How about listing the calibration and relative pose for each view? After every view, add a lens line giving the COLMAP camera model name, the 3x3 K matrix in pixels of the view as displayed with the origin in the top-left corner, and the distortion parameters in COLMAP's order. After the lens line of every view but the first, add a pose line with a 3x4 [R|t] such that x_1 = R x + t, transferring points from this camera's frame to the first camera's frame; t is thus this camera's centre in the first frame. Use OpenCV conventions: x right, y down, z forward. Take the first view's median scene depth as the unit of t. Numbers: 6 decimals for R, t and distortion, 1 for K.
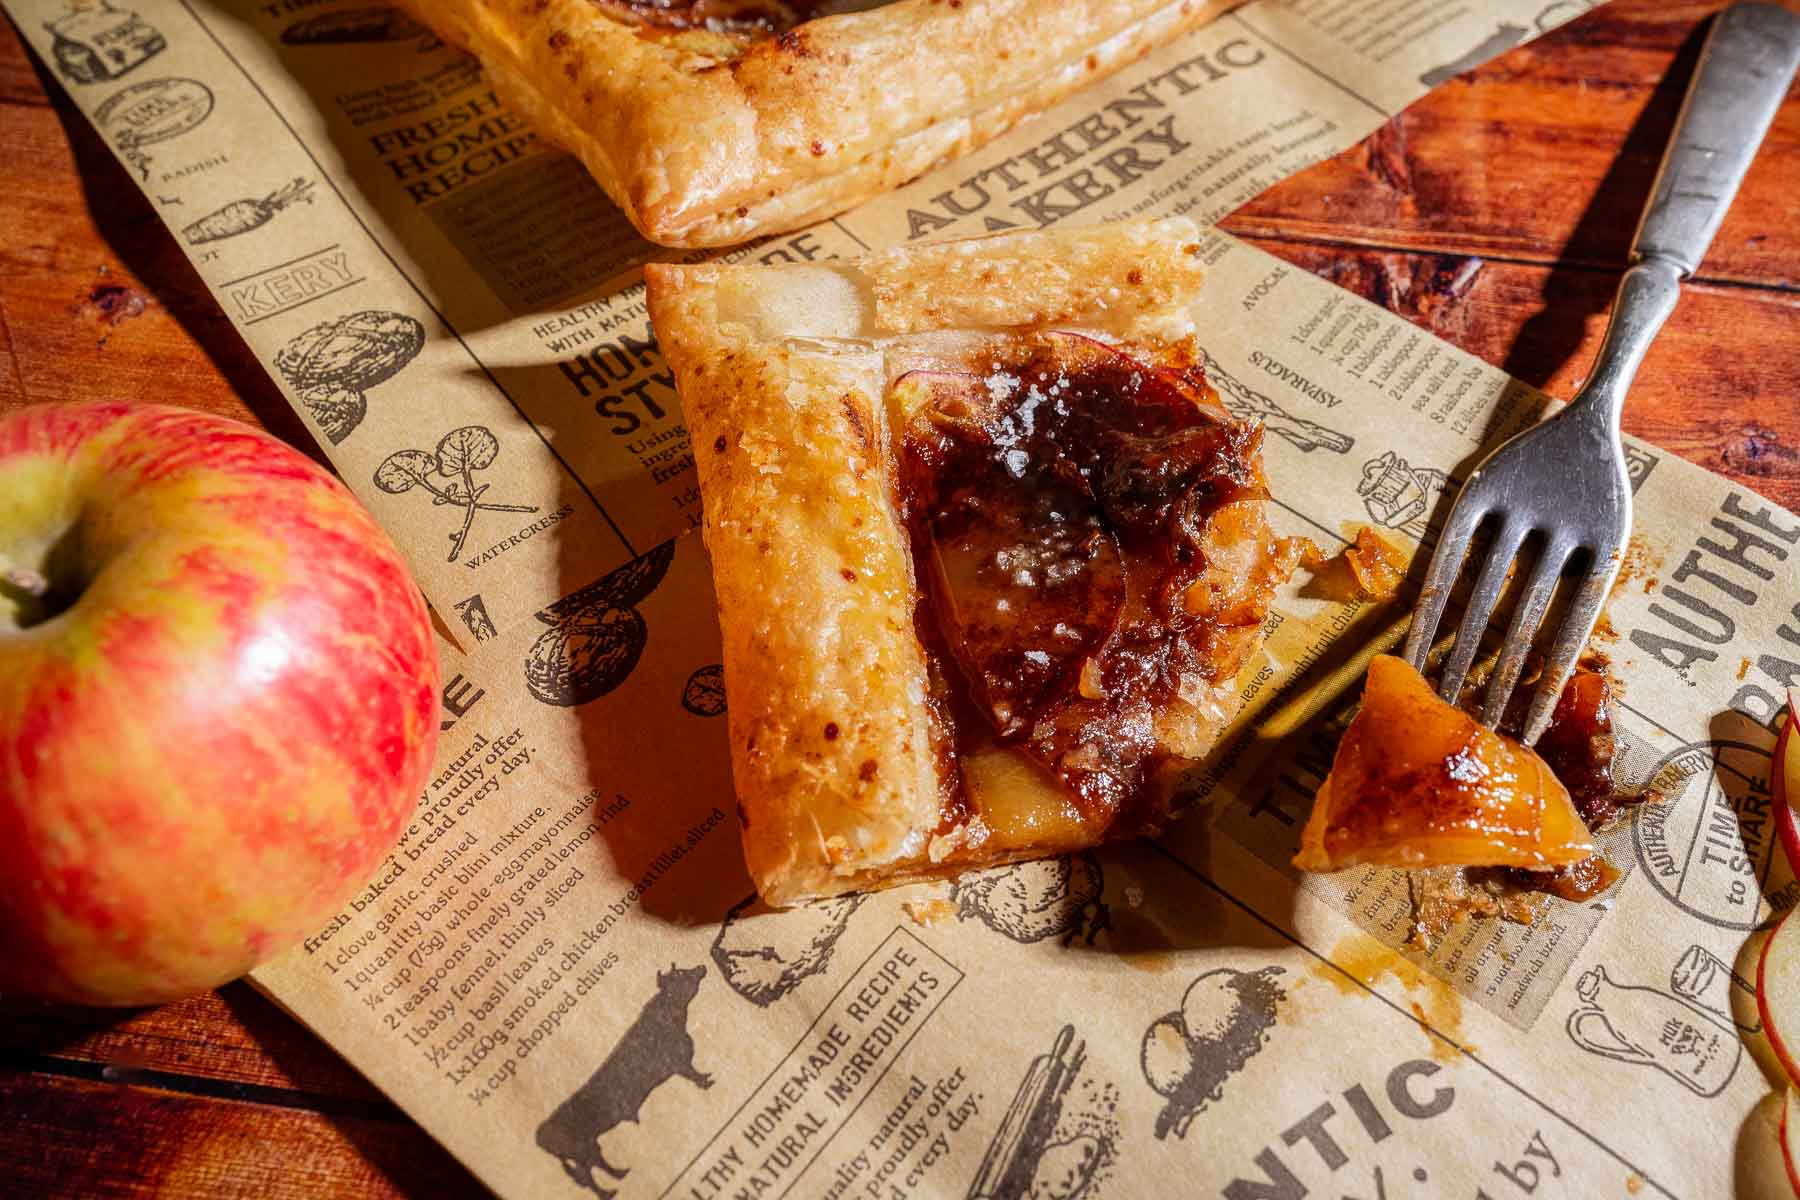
lens RADIAL K [[1680.7, 0, 900.0], [0, 1680.7, 600.0], [0, 0, 1]] dist [0.111478, -0.110405]
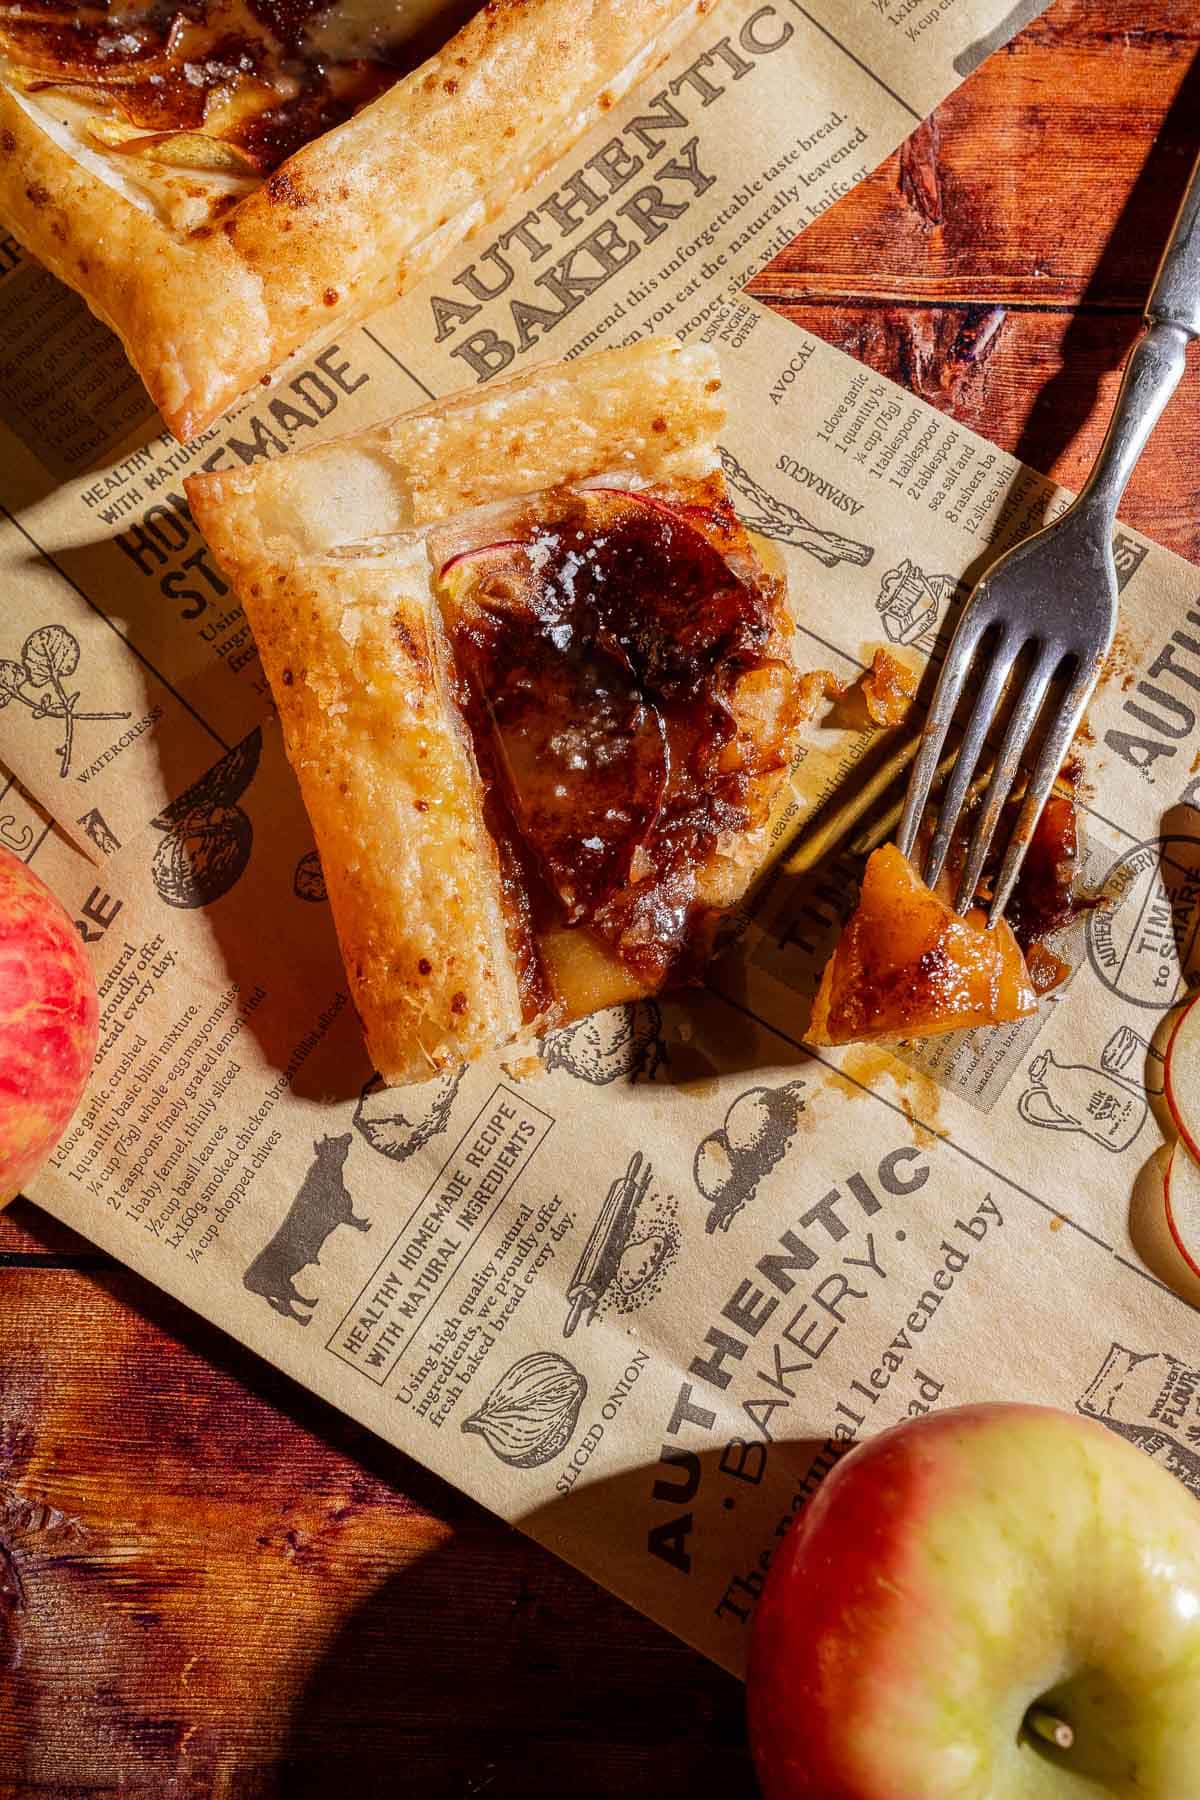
lens RADIAL K [[1680.7, 0, 600.0], [0, 1680.7, 900.0], [0, 0, 1]] dist [0.111478, -0.110405]
pose [[0.994506, -0.104411, 0.007540, 0.069260], [0.089442, 0.884935, 0.457046, -0.435784], [-0.054393, -0.453860, 0.889411, -0.048169]]
